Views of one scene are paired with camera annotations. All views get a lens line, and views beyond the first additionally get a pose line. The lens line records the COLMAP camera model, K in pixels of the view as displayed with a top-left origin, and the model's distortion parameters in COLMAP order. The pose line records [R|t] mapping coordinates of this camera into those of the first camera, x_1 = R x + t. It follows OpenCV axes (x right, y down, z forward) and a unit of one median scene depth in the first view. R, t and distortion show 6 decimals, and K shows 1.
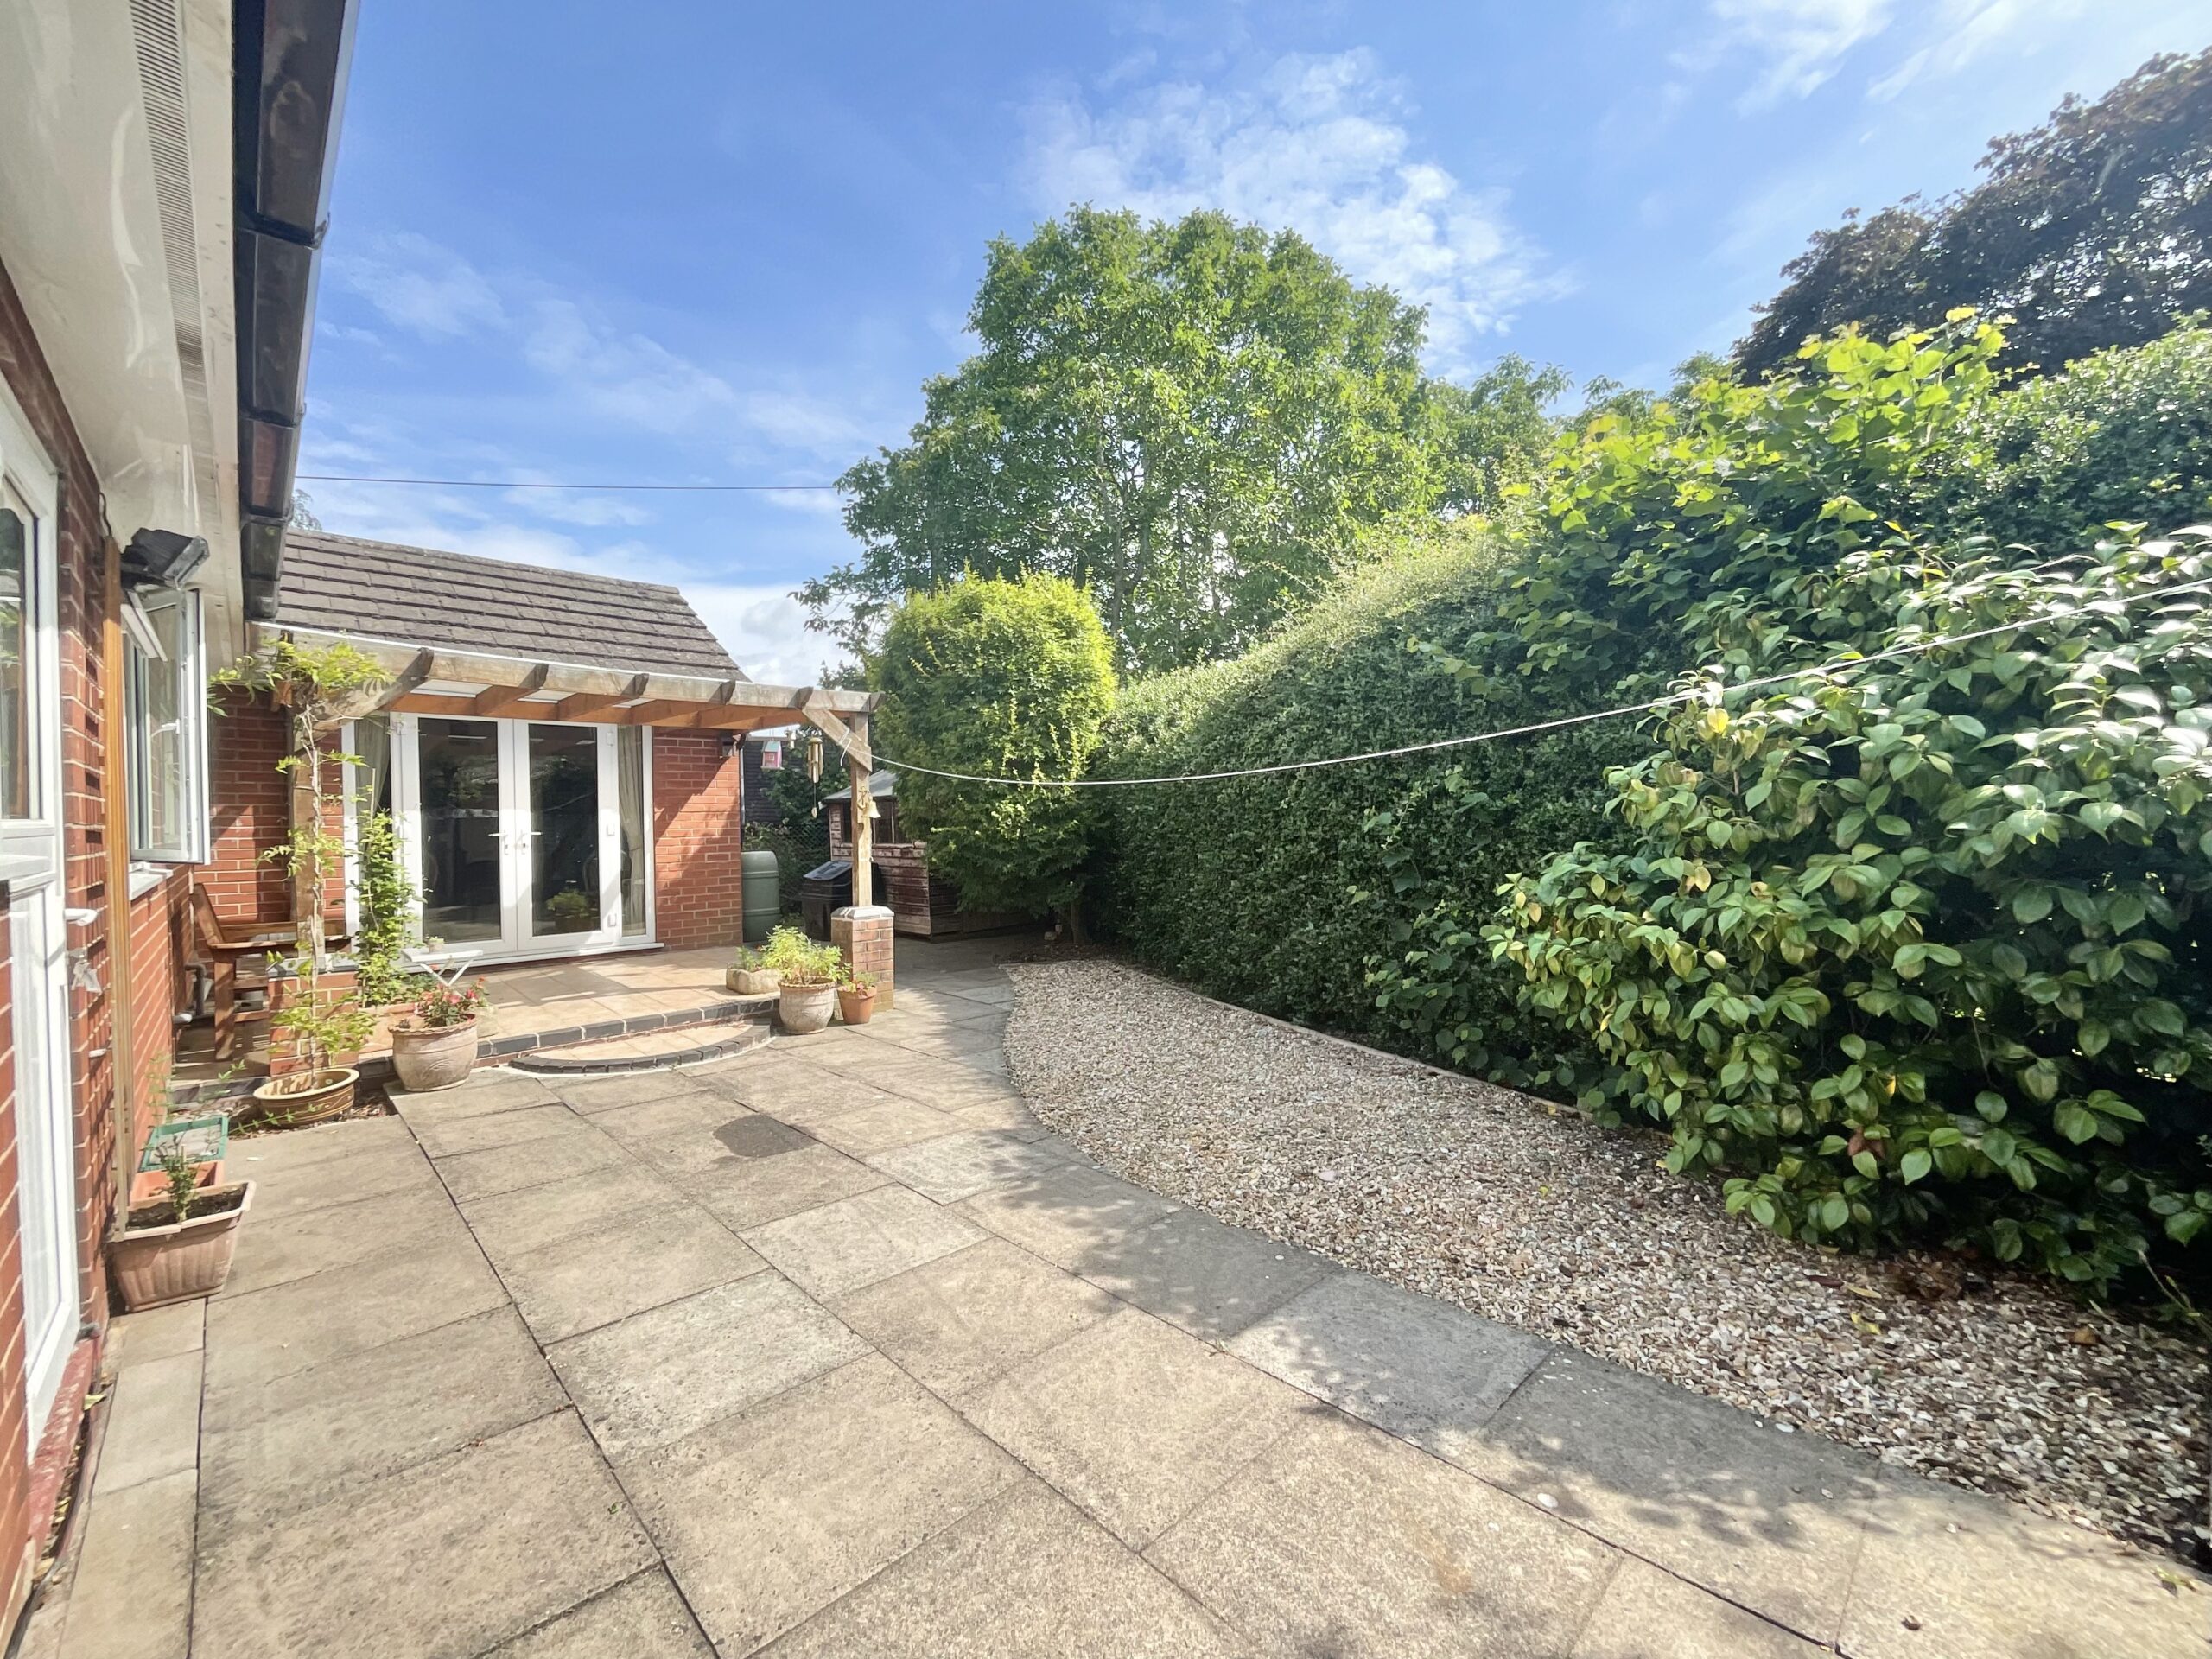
lens RADIAL K [[898.0, 0, 1125.6], [0, 898.0, 826.9], [0, 0, 1]] dist [0.000810, 0.000064]
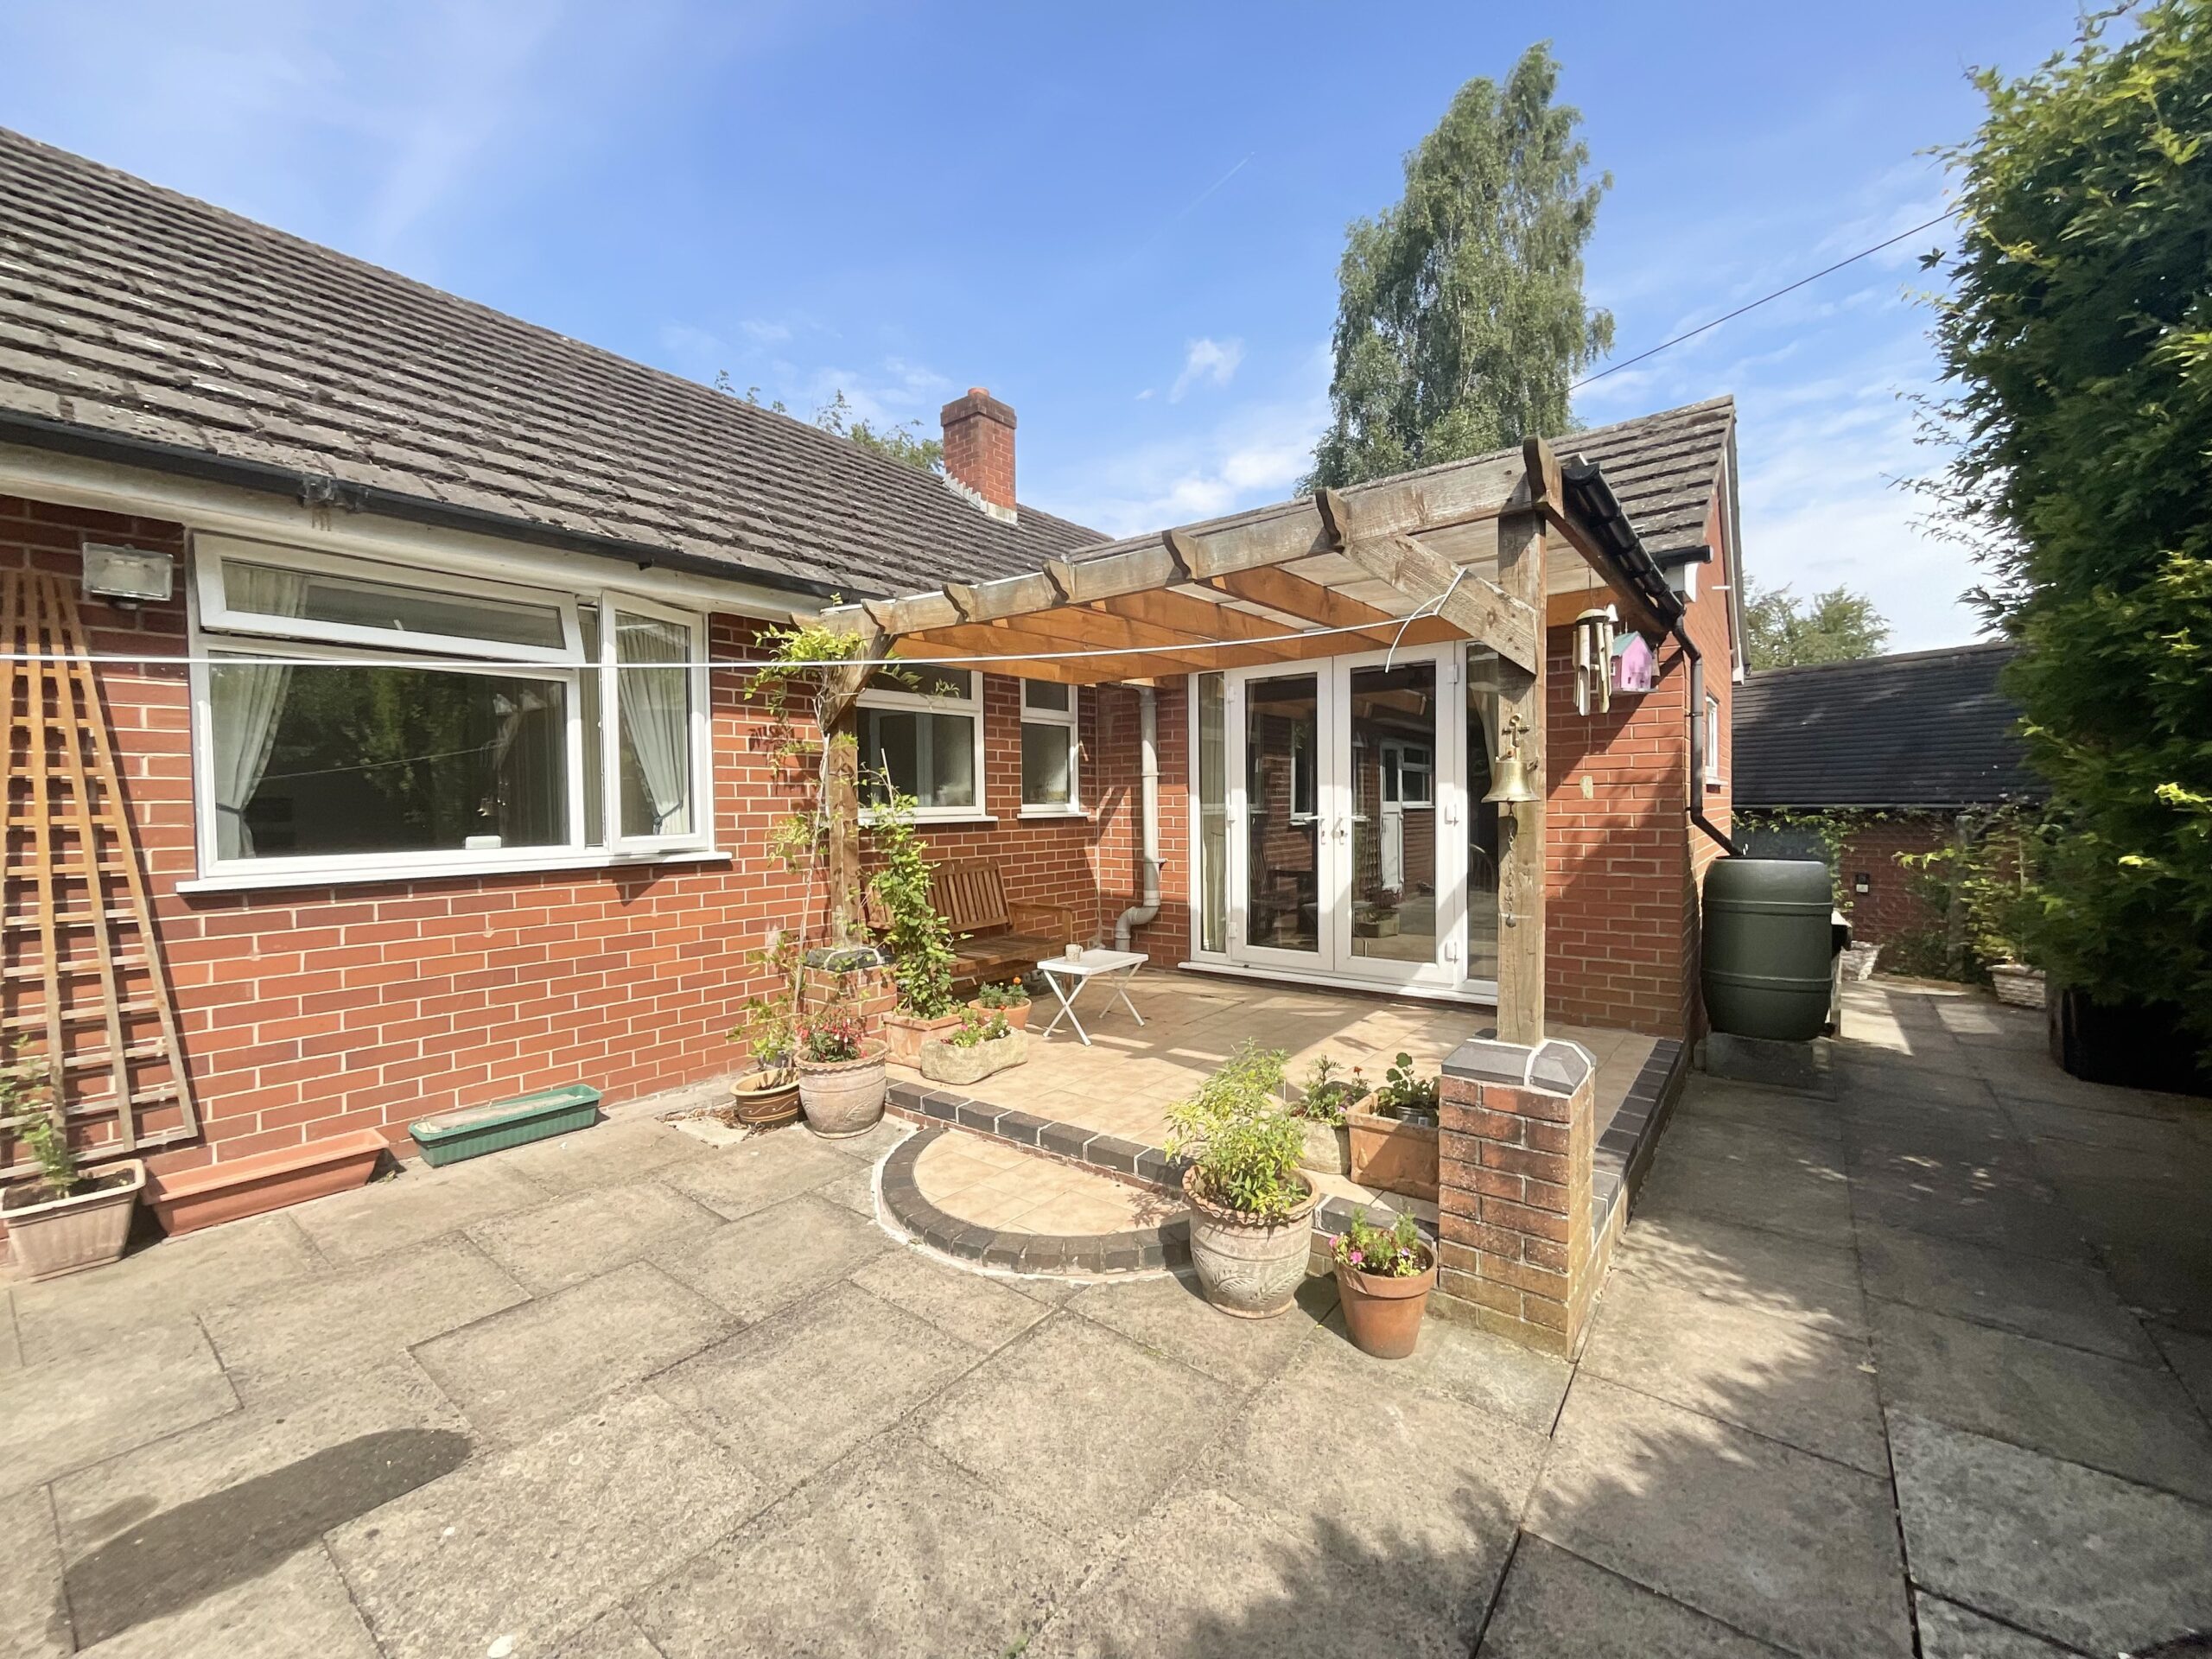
lens RADIAL K [[897.6, 0, 1083.4], [0, 897.6, 829.5], [0, 0, 1]] dist [-0.002027, -0.000273]
pose [[0.123491, 0.039624, -0.991554, 0.092470], [0.003478, 0.999179, 0.040362, -0.027041], [0.992340, -0.008433, 0.123252, 1.380892]]
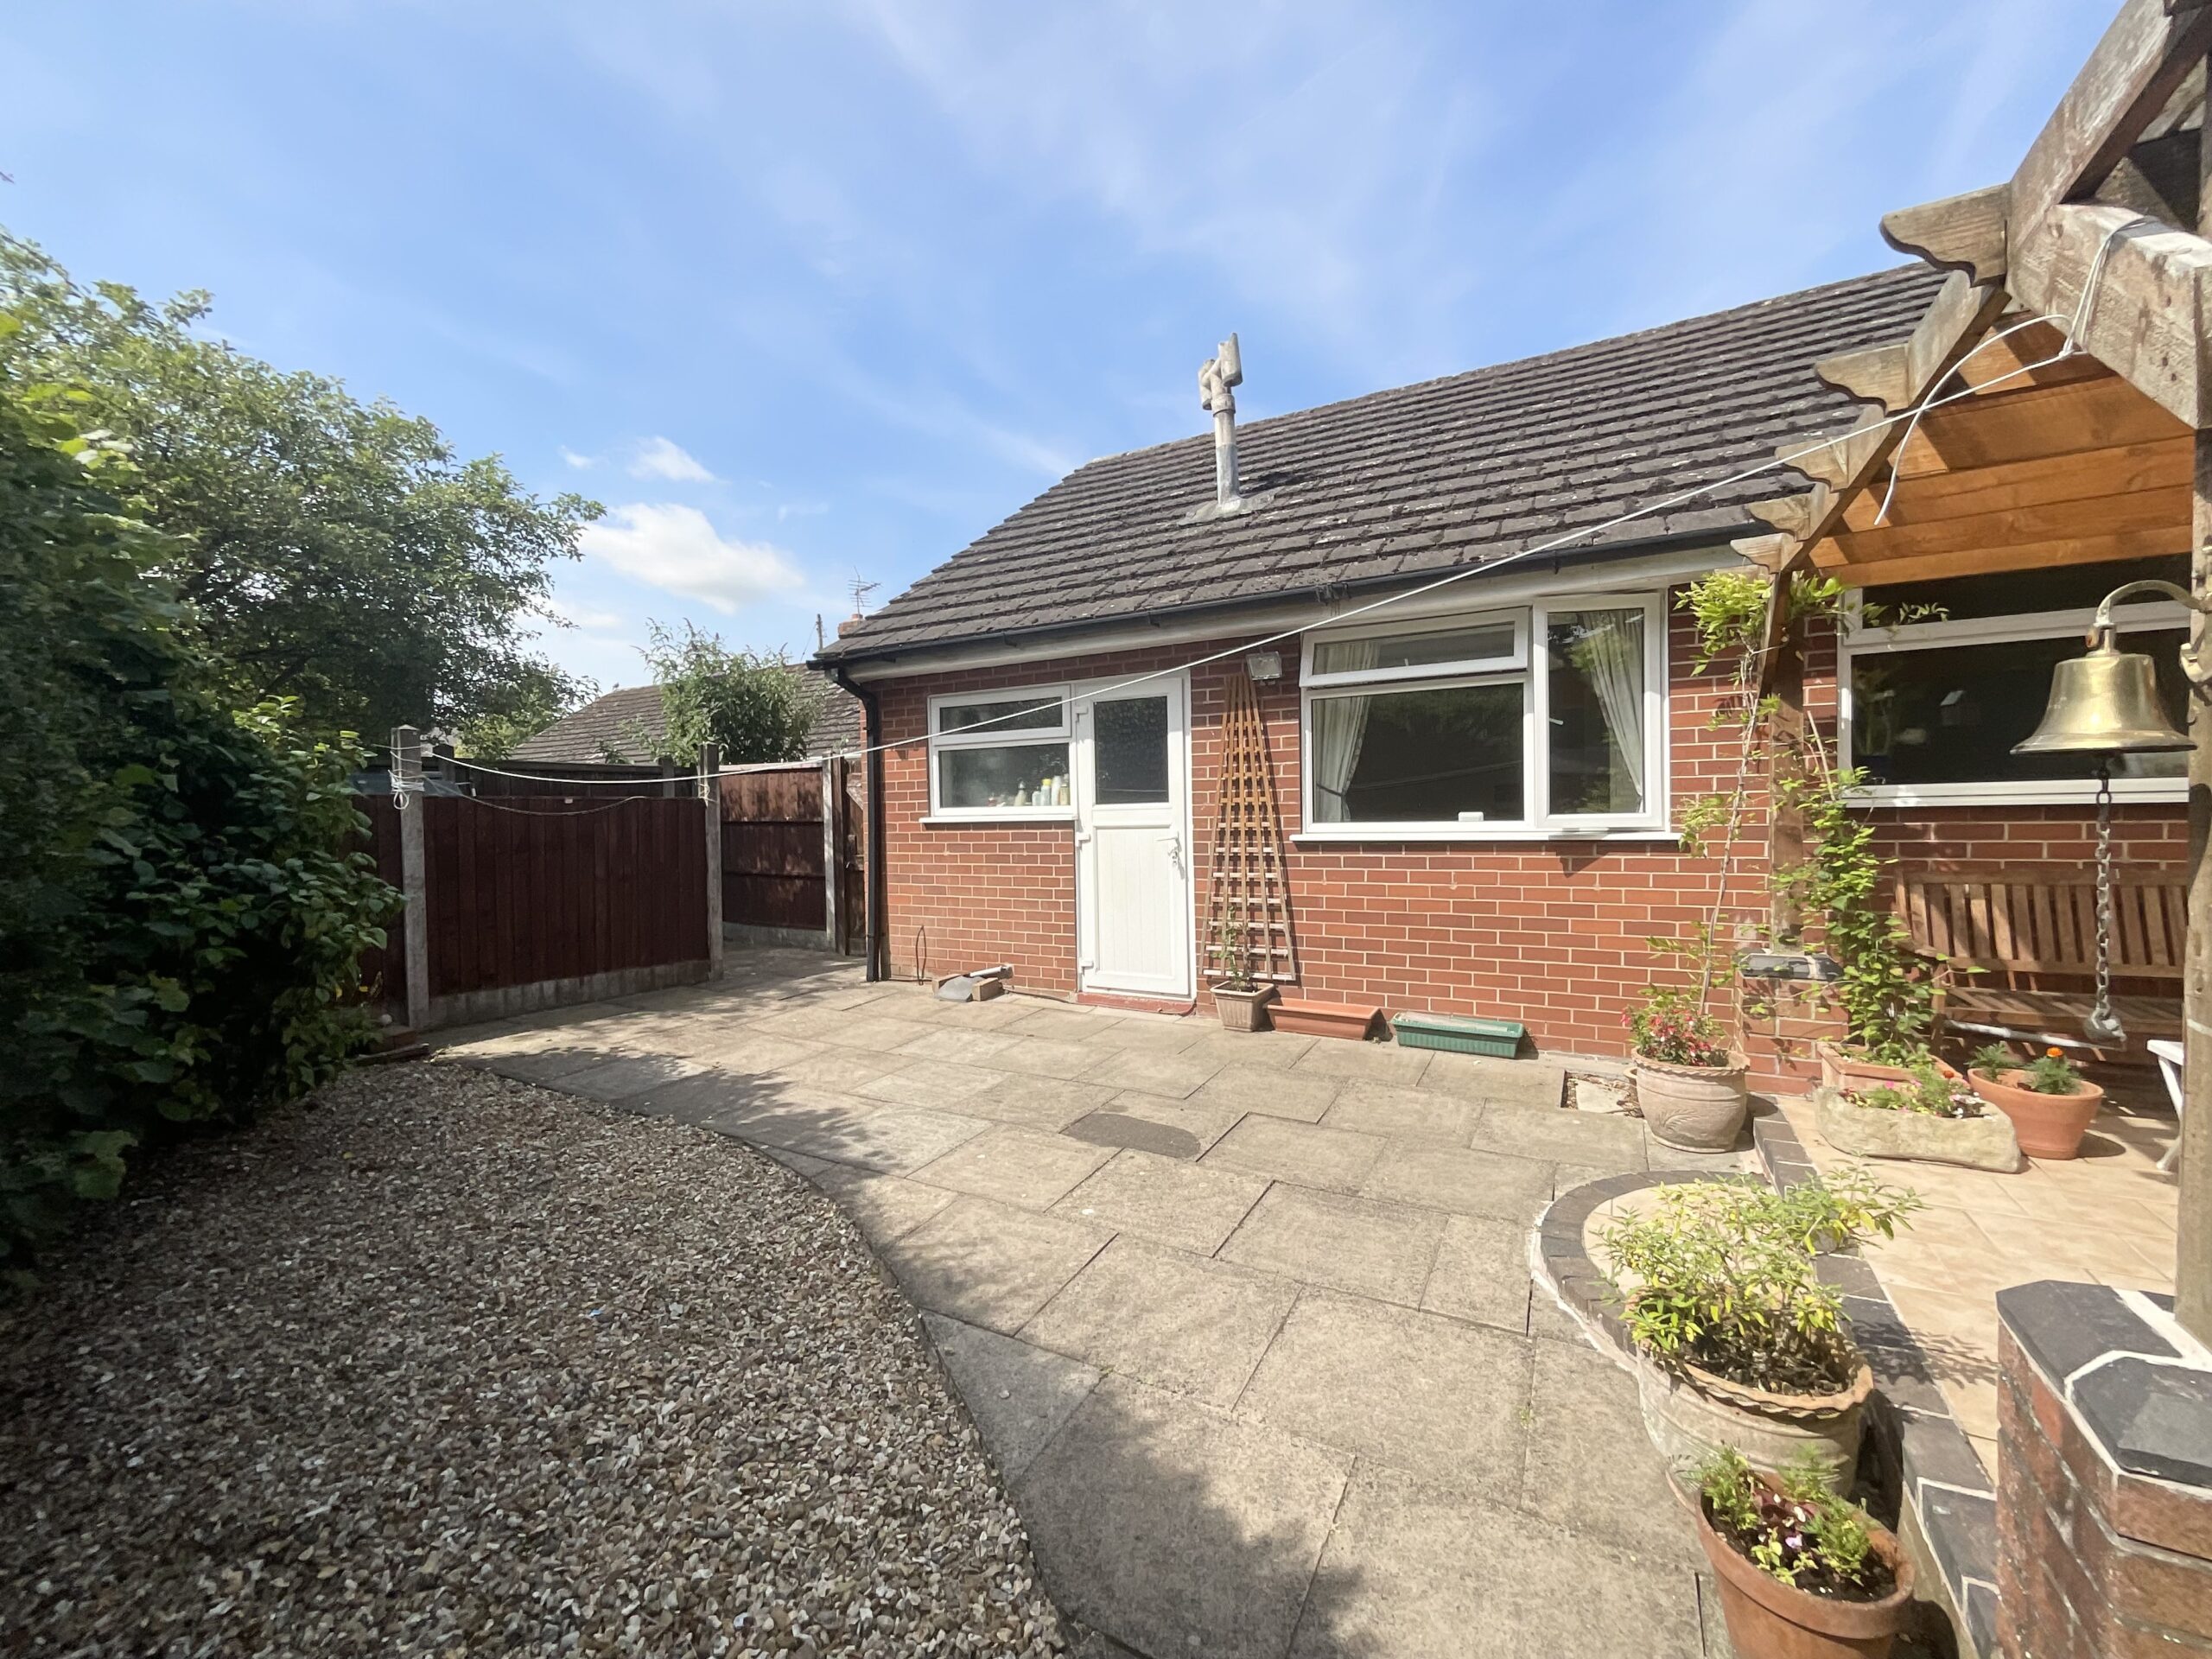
lens RADIAL K [[898.0, 0, 1125.6], [0, 898.0, 826.9], [0, 0, 1]] dist [0.000810, 0.000064]
pose [[-0.955840, 0.038360, -0.291373, -0.132171], [0.030023, 0.999003, 0.033030, -0.017718], [0.292349, 0.022824, -0.956039, 1.940479]]
